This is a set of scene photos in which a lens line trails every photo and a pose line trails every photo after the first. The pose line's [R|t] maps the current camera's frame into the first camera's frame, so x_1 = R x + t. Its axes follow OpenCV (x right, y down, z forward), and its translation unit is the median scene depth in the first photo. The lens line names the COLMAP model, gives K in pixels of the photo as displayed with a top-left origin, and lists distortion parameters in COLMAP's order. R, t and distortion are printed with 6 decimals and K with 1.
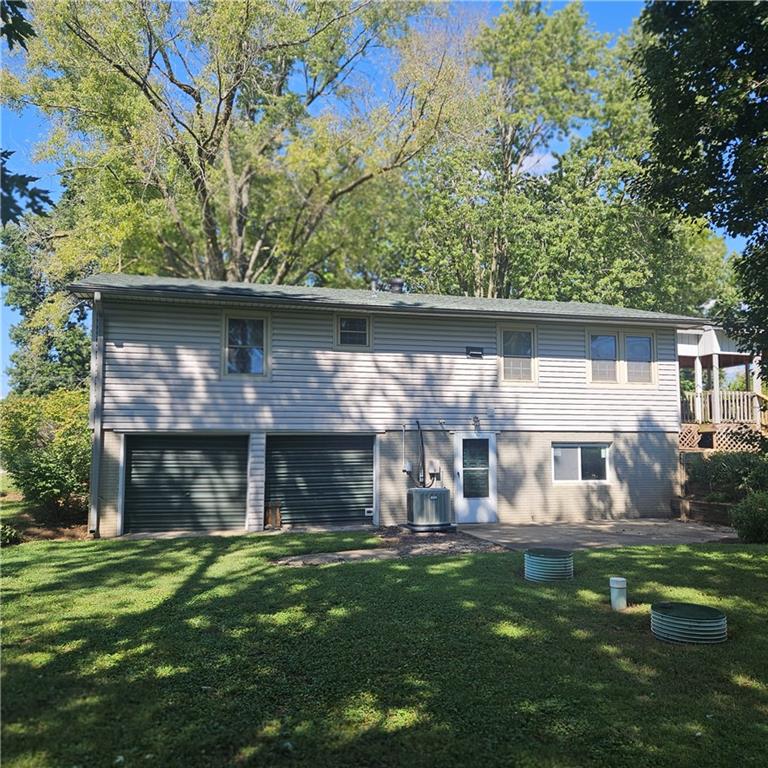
lens RADIAL K [[689.0, 0, 383.9], [0, 689.0, 382.3], [0, 0, 1]] dist [0.042620, -0.061213]
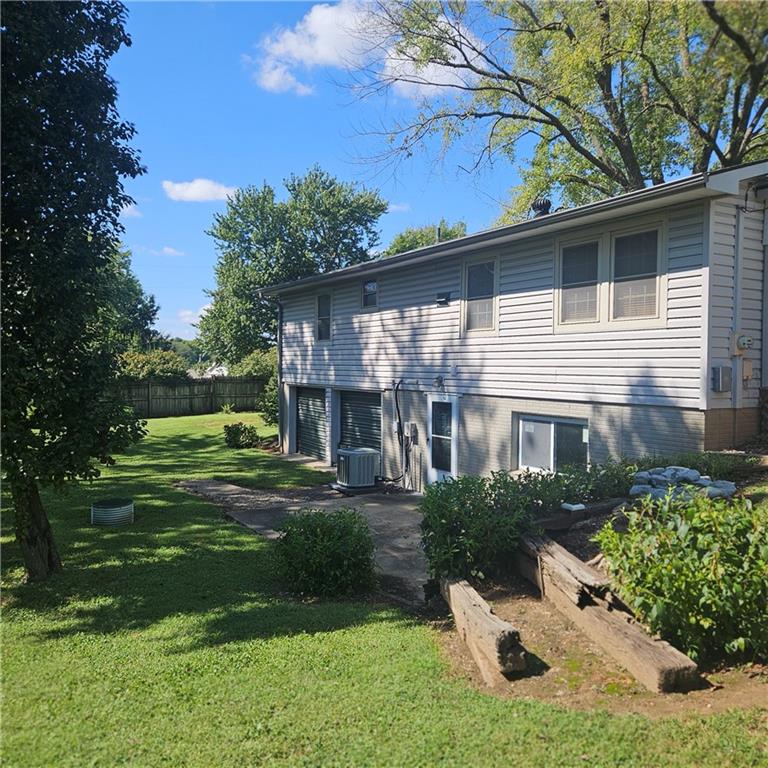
lens RADIAL K [[689.0, 0, 387.5], [0, 689.0, 383.1], [0, 0, 1]] dist [0.042620, -0.061213]
pose [[0.266401, 0.027501, -0.963470, 0.916939], [0.074020, 0.996057, 0.048898, 0.011927], [0.961016, -0.084342, 0.263315, 0.703446]]
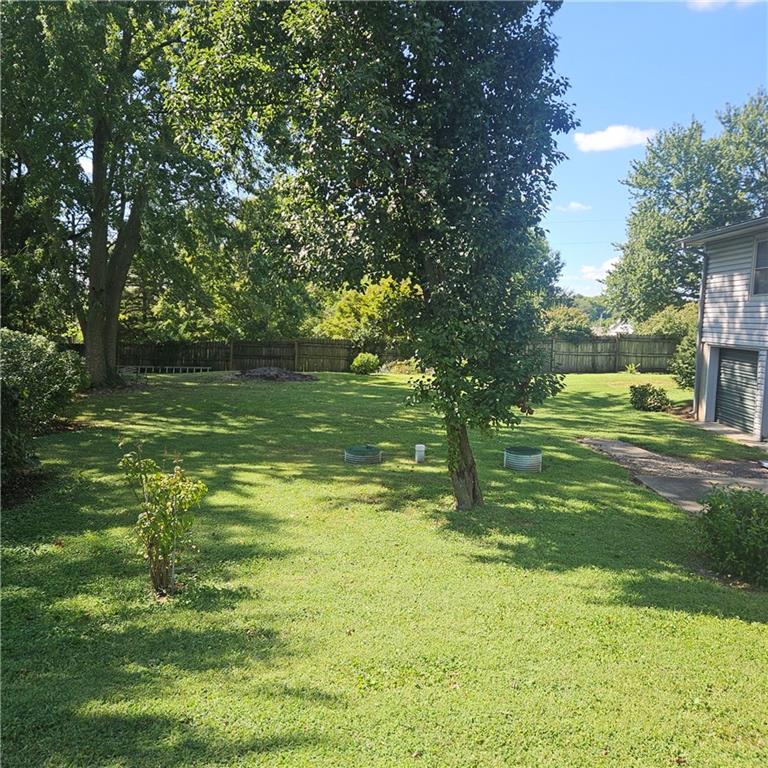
lens RADIAL K [[689.0, 0, 386.7], [0, 689.0, 382.9], [0, 0, 1]] dist [0.042620, -0.061213]
pose [[-0.349759, 0.087635, -0.932732, 0.903618], [0.058283, 0.995722, 0.071698, 0.012330], [0.935025, -0.029286, -0.353370, 0.760411]]
